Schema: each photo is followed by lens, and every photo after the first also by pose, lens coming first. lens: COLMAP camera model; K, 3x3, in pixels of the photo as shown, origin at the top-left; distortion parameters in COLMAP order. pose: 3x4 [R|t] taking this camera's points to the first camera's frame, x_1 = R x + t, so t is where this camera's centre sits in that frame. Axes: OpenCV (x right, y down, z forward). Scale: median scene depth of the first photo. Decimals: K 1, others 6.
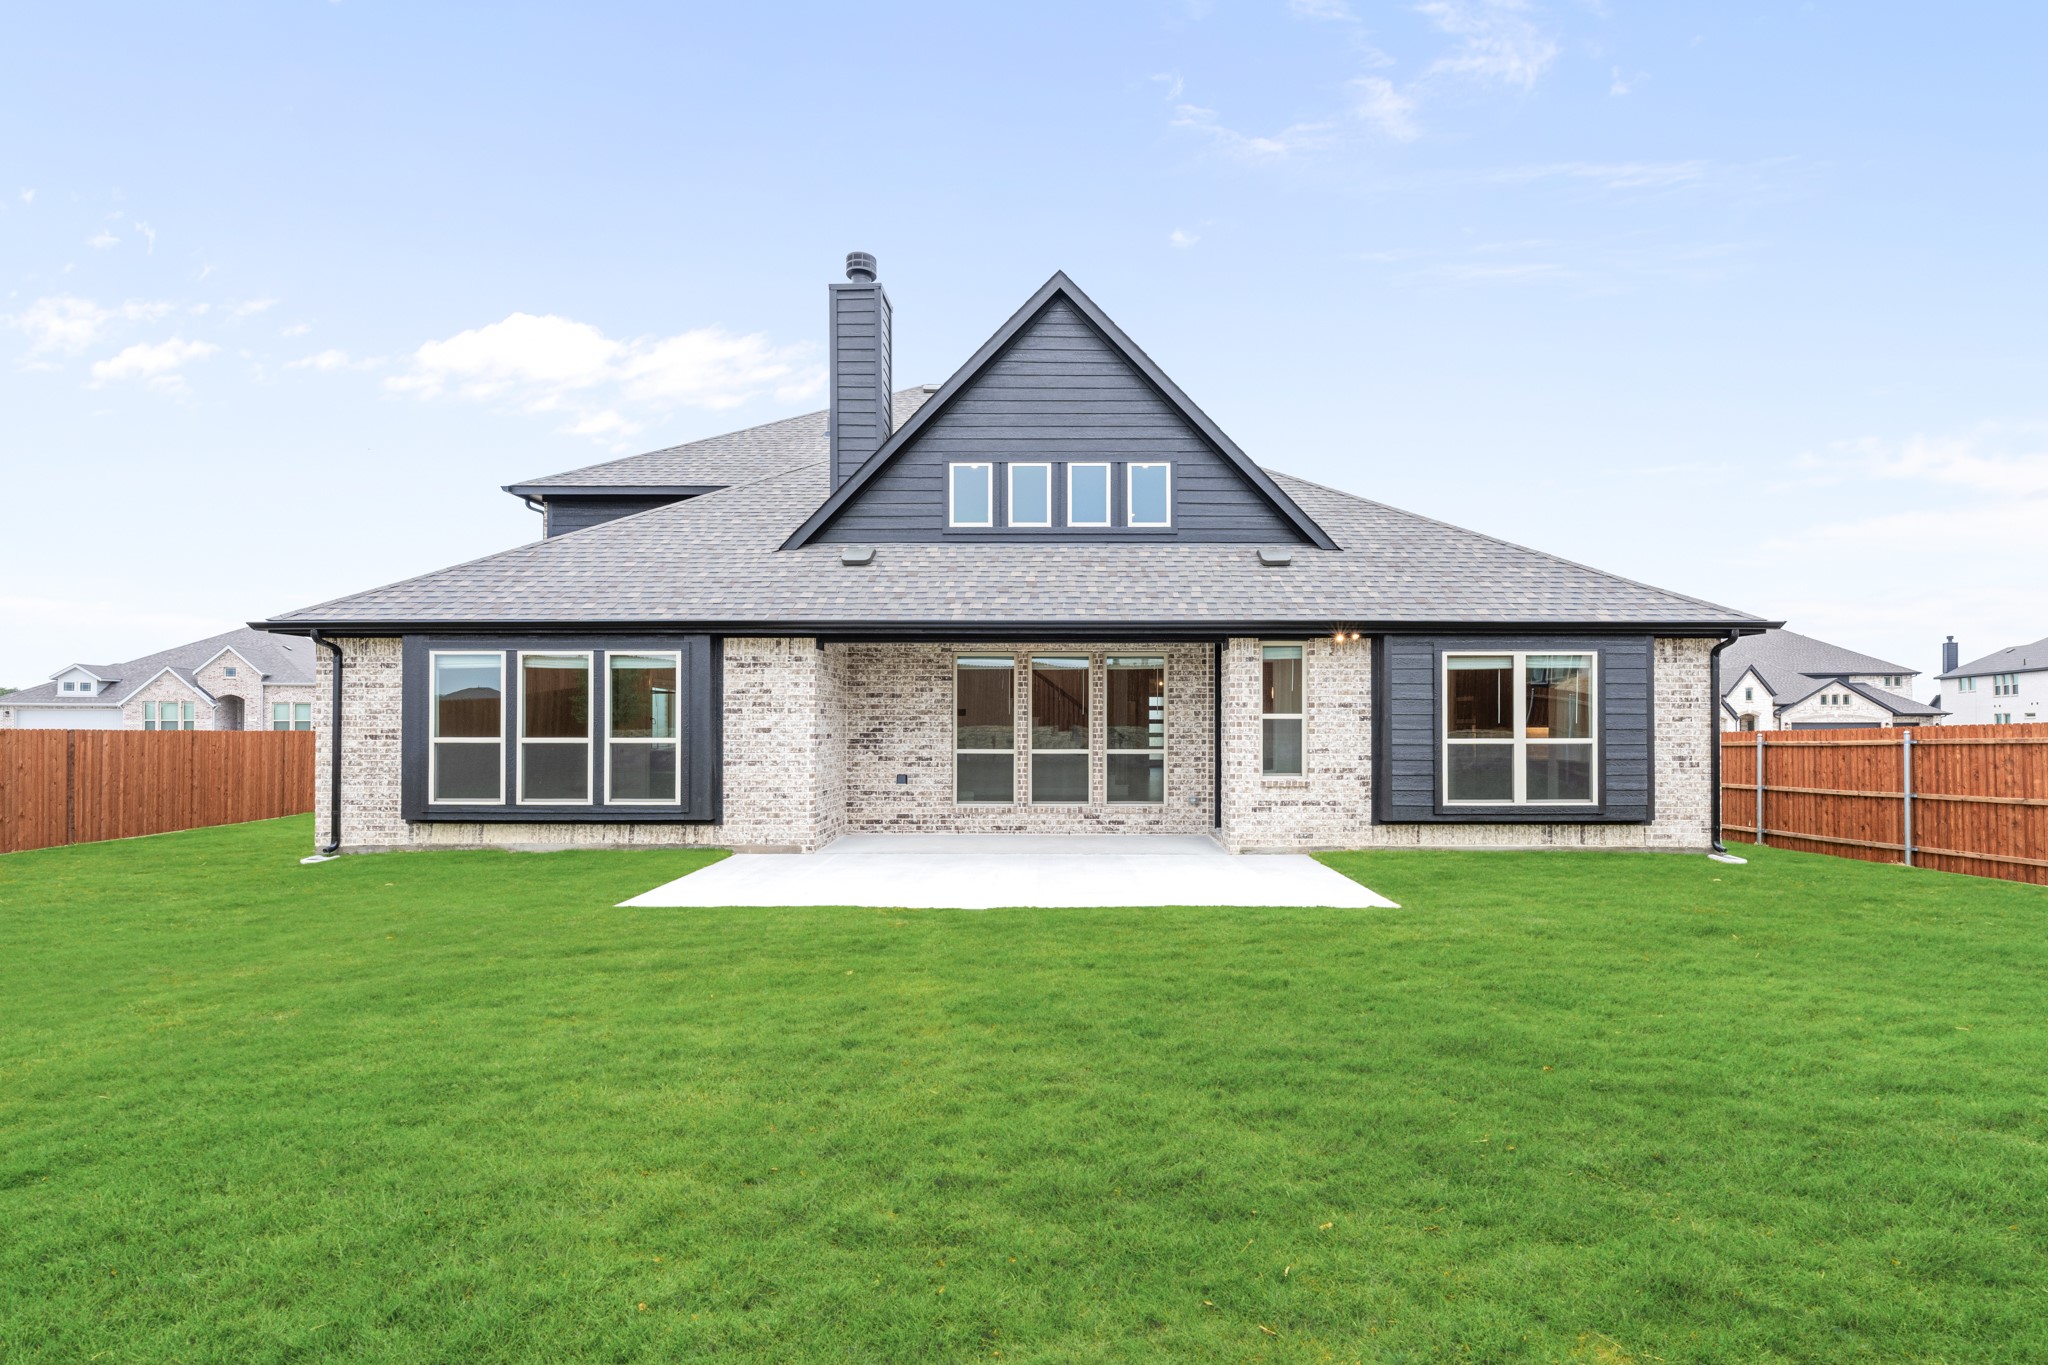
lens RADIAL K [[811.5, 0, 1024.7], [0, 811.5, 683.8], [0, 0, 1]] dist [-0.001333, -0.000494]
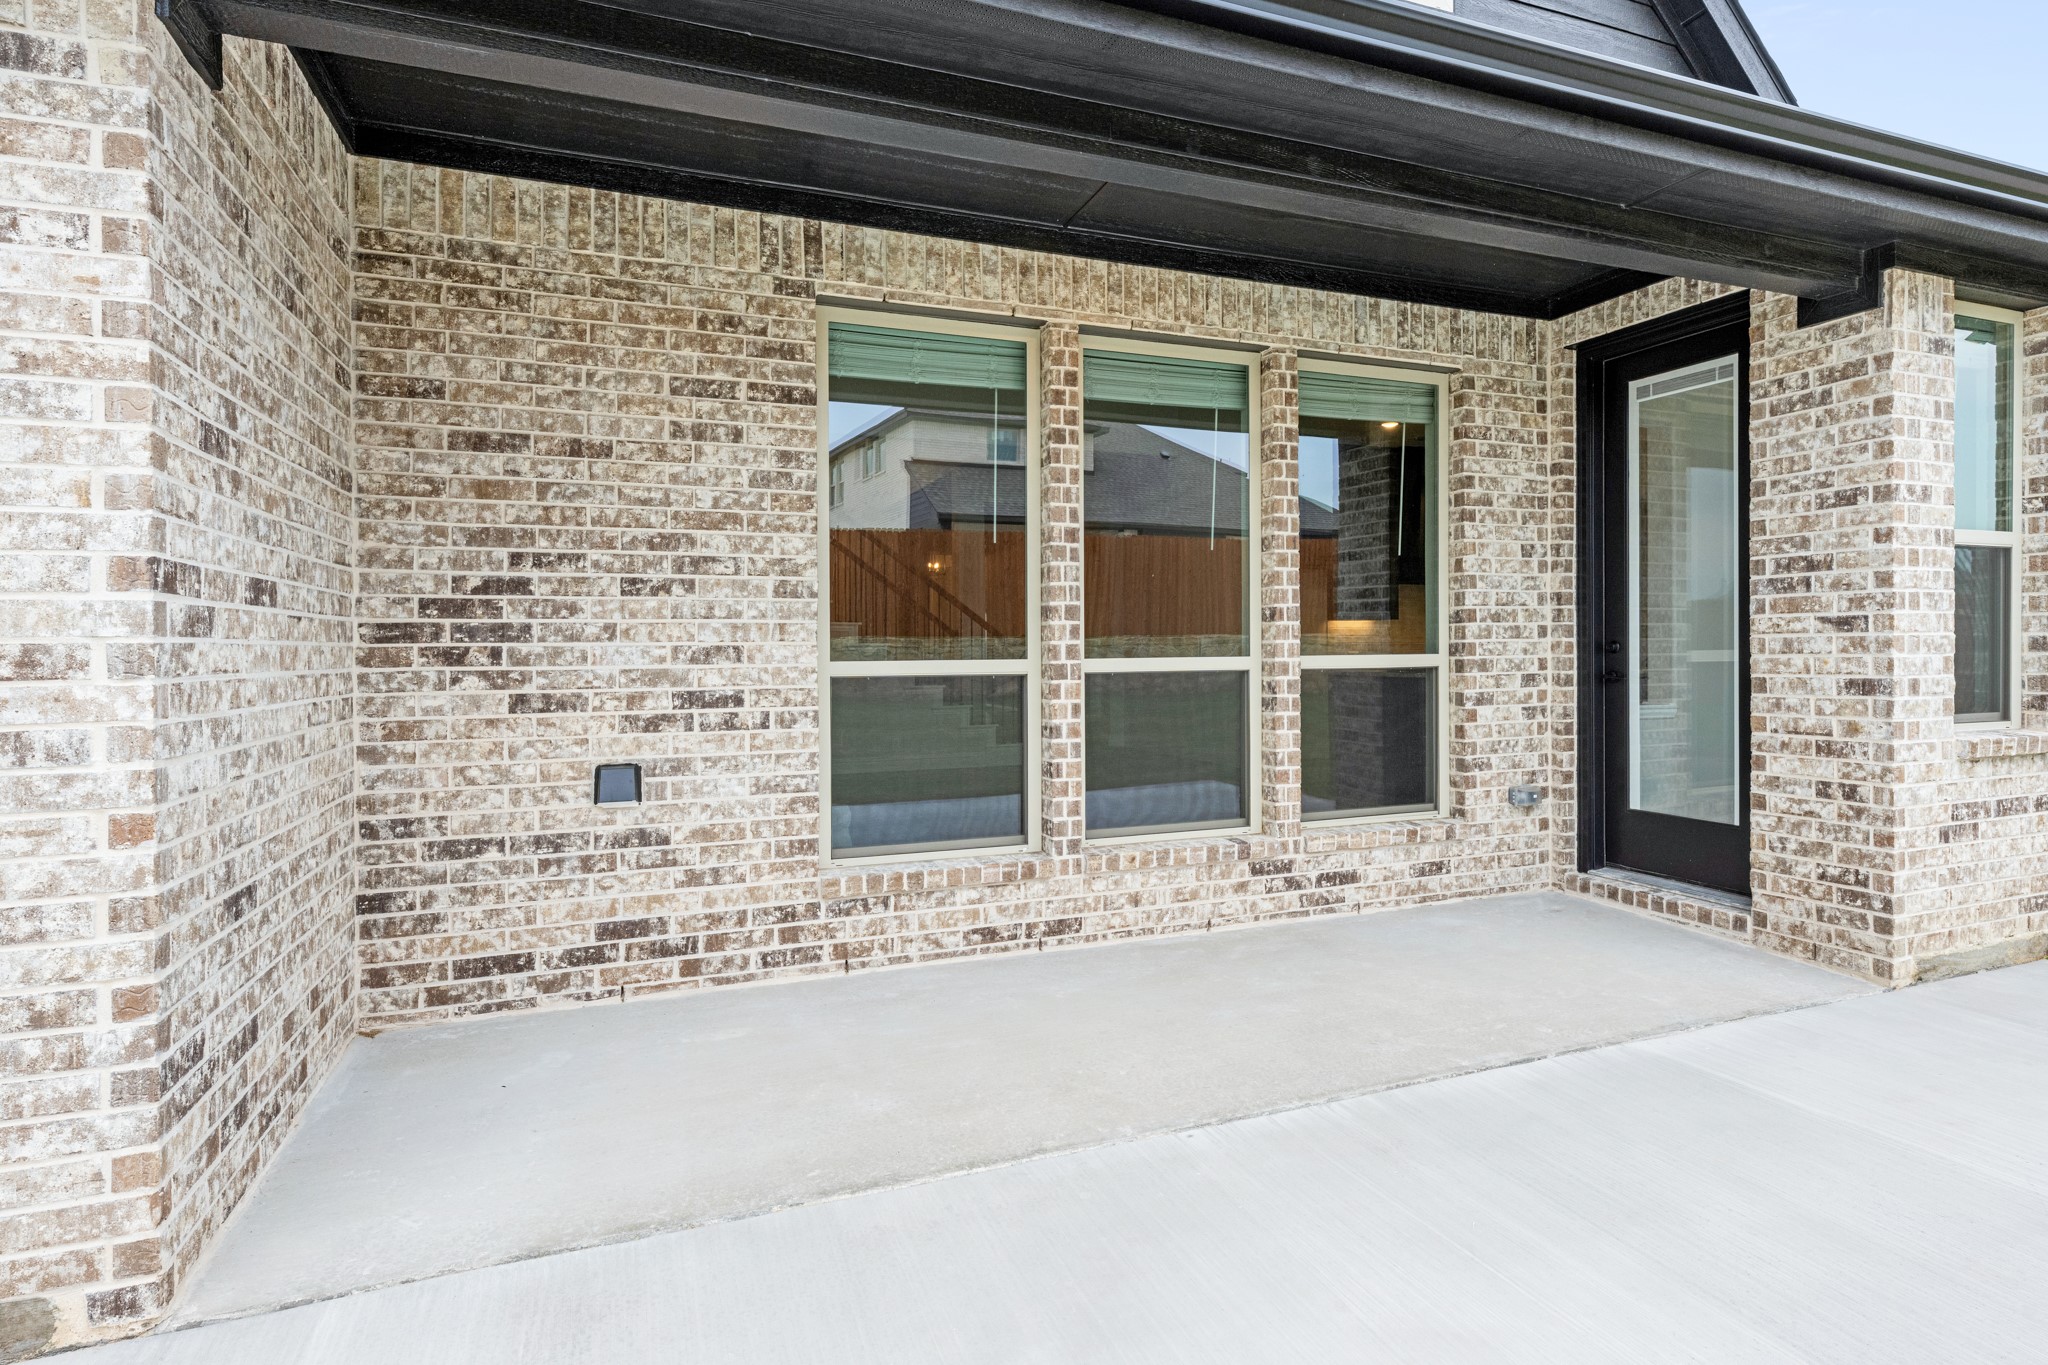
lens RADIAL K [[984.1, 0, 1017.7], [0, 984.1, 662.1], [0, 0, 1]] dist [-0.002938, -0.000344]
pose [[0.919071, -0.007985, 0.394011, -0.157370], [0.002404, 0.999890, 0.014655, 0.076206], [-0.394084, -0.012522, 0.918989, 0.673363]]
